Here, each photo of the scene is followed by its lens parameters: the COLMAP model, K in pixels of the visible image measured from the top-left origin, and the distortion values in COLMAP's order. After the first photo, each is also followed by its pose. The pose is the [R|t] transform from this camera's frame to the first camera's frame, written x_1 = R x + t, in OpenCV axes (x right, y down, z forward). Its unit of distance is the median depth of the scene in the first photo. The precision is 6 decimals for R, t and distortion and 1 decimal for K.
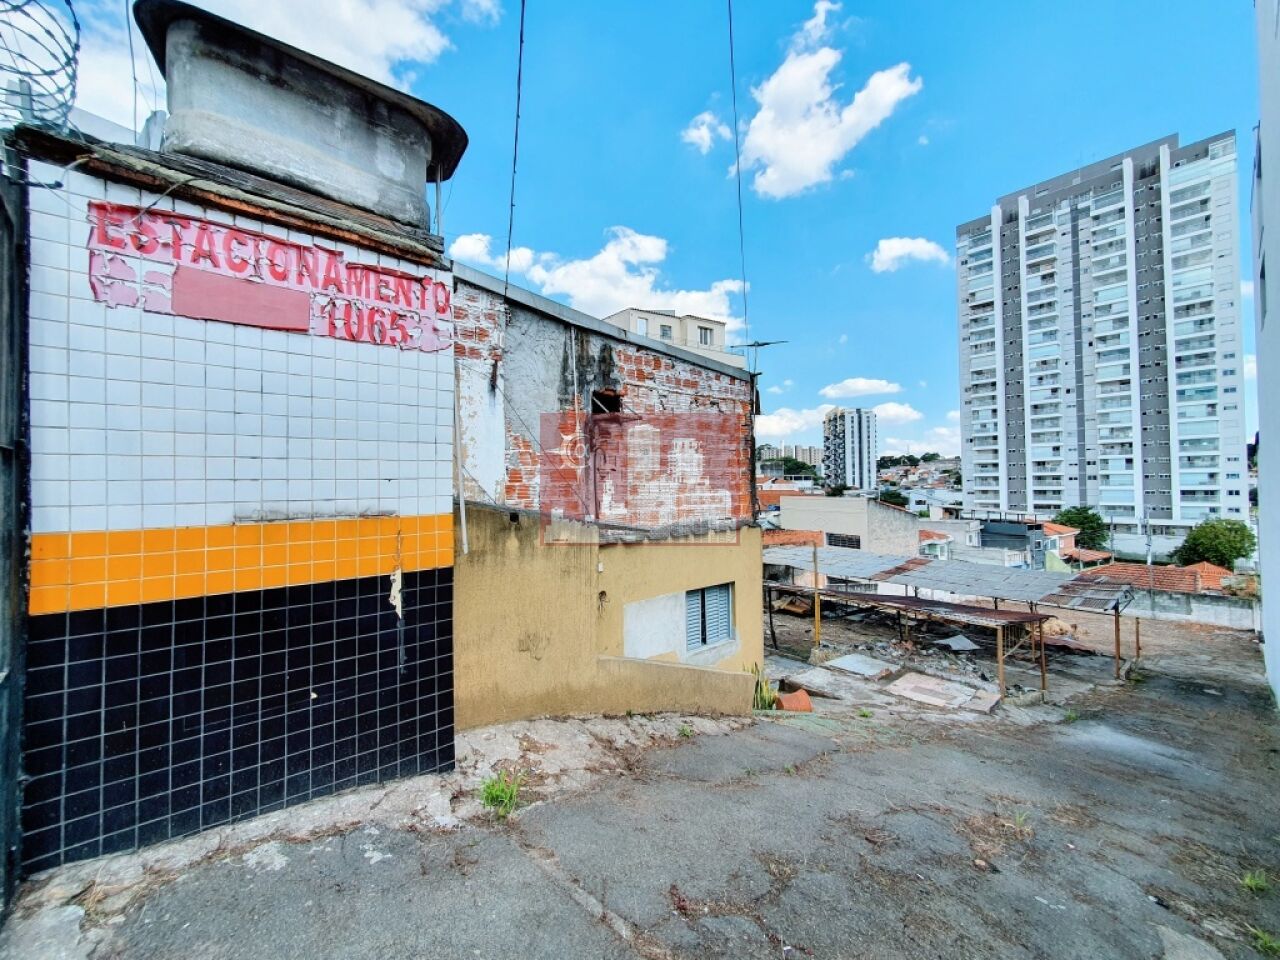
lens RADIAL K [[510.9, 0, 632.1], [0, 510.9, 469.5], [0, 0, 1]] dist [-0.002179, 0.000938]
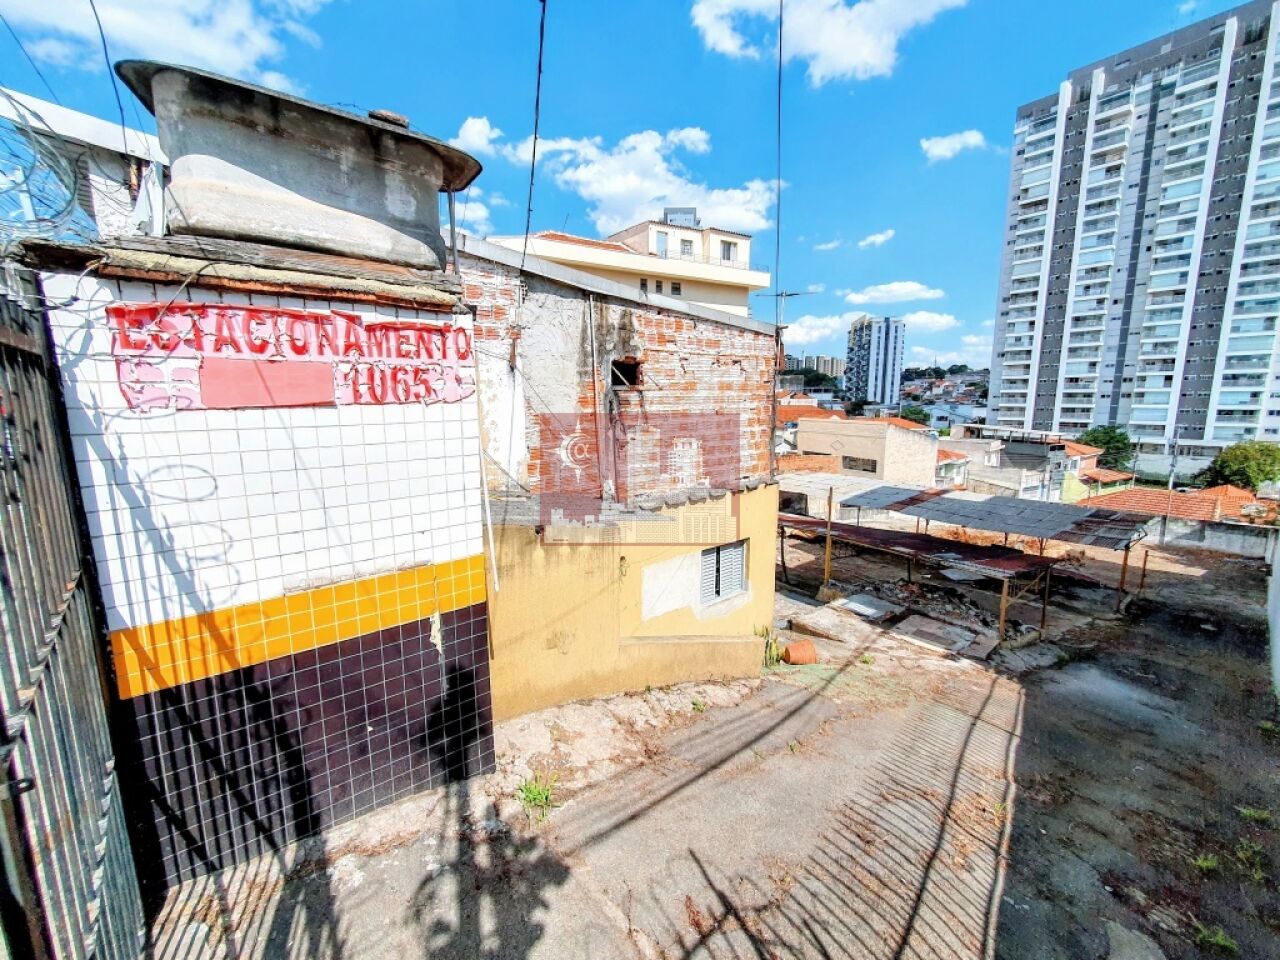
lens RADIAL K [[510.9, 0, 633.6], [0, 510.9, 468.5], [0, 0, 1]] dist [-0.002179, 0.000938]
pose [[0.999577, 0.009807, -0.027387, -0.003095], [-0.004971, 0.985193, 0.171377, -0.046893], [0.028663, -0.171168, 0.984825, 0.001651]]
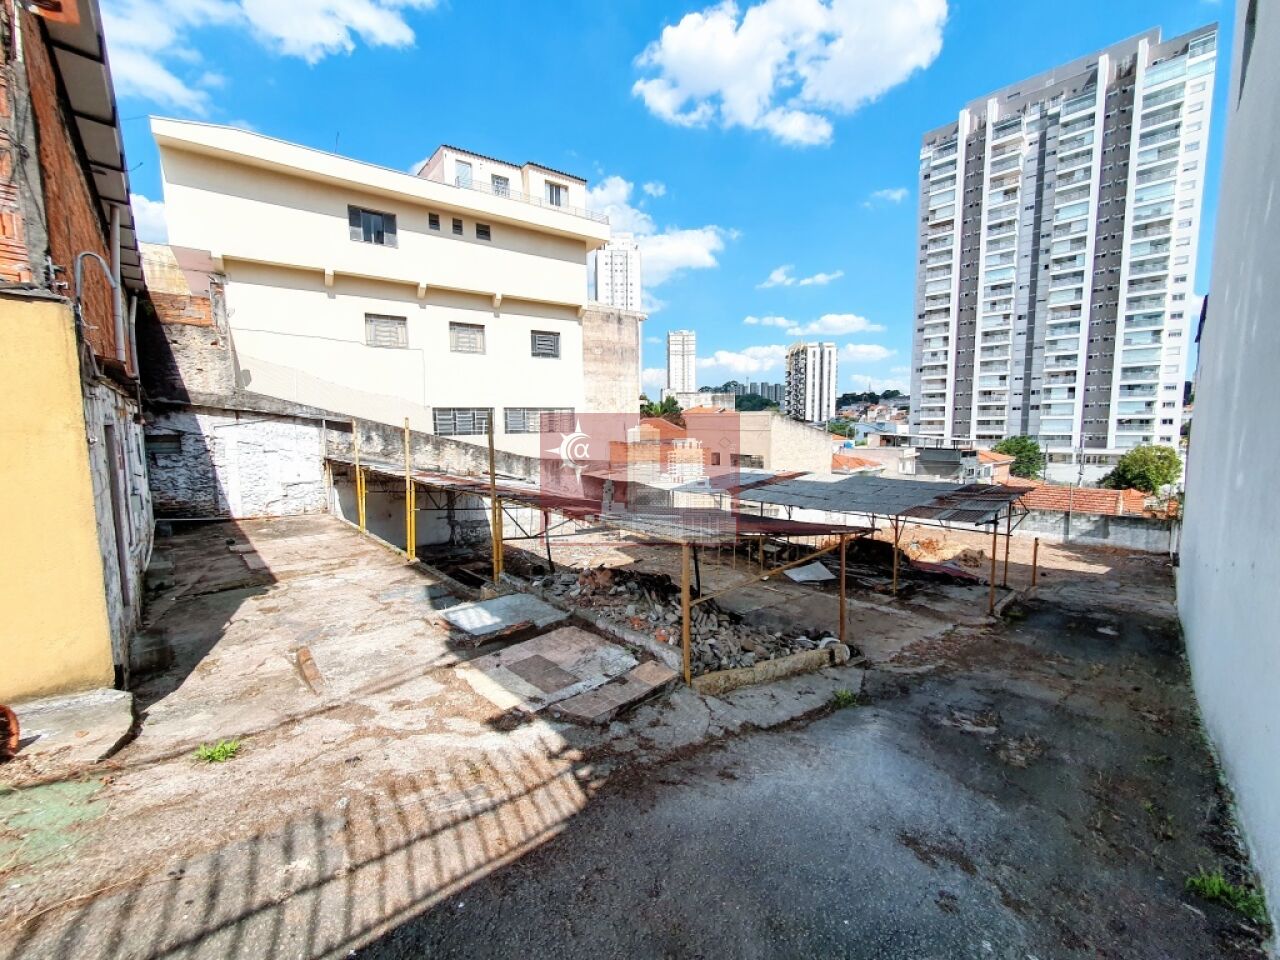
lens RADIAL K [[510.9, 0, 632.6], [0, 510.9, 467.2], [0, 0, 1]] dist [-0.002179, 0.000938]
pose [[0.998248, -0.003439, 0.059074, 0.361314], [-0.003449, 0.993233, 0.116092, 0.103078], [-0.059073, -0.116092, 0.991480, 0.296204]]
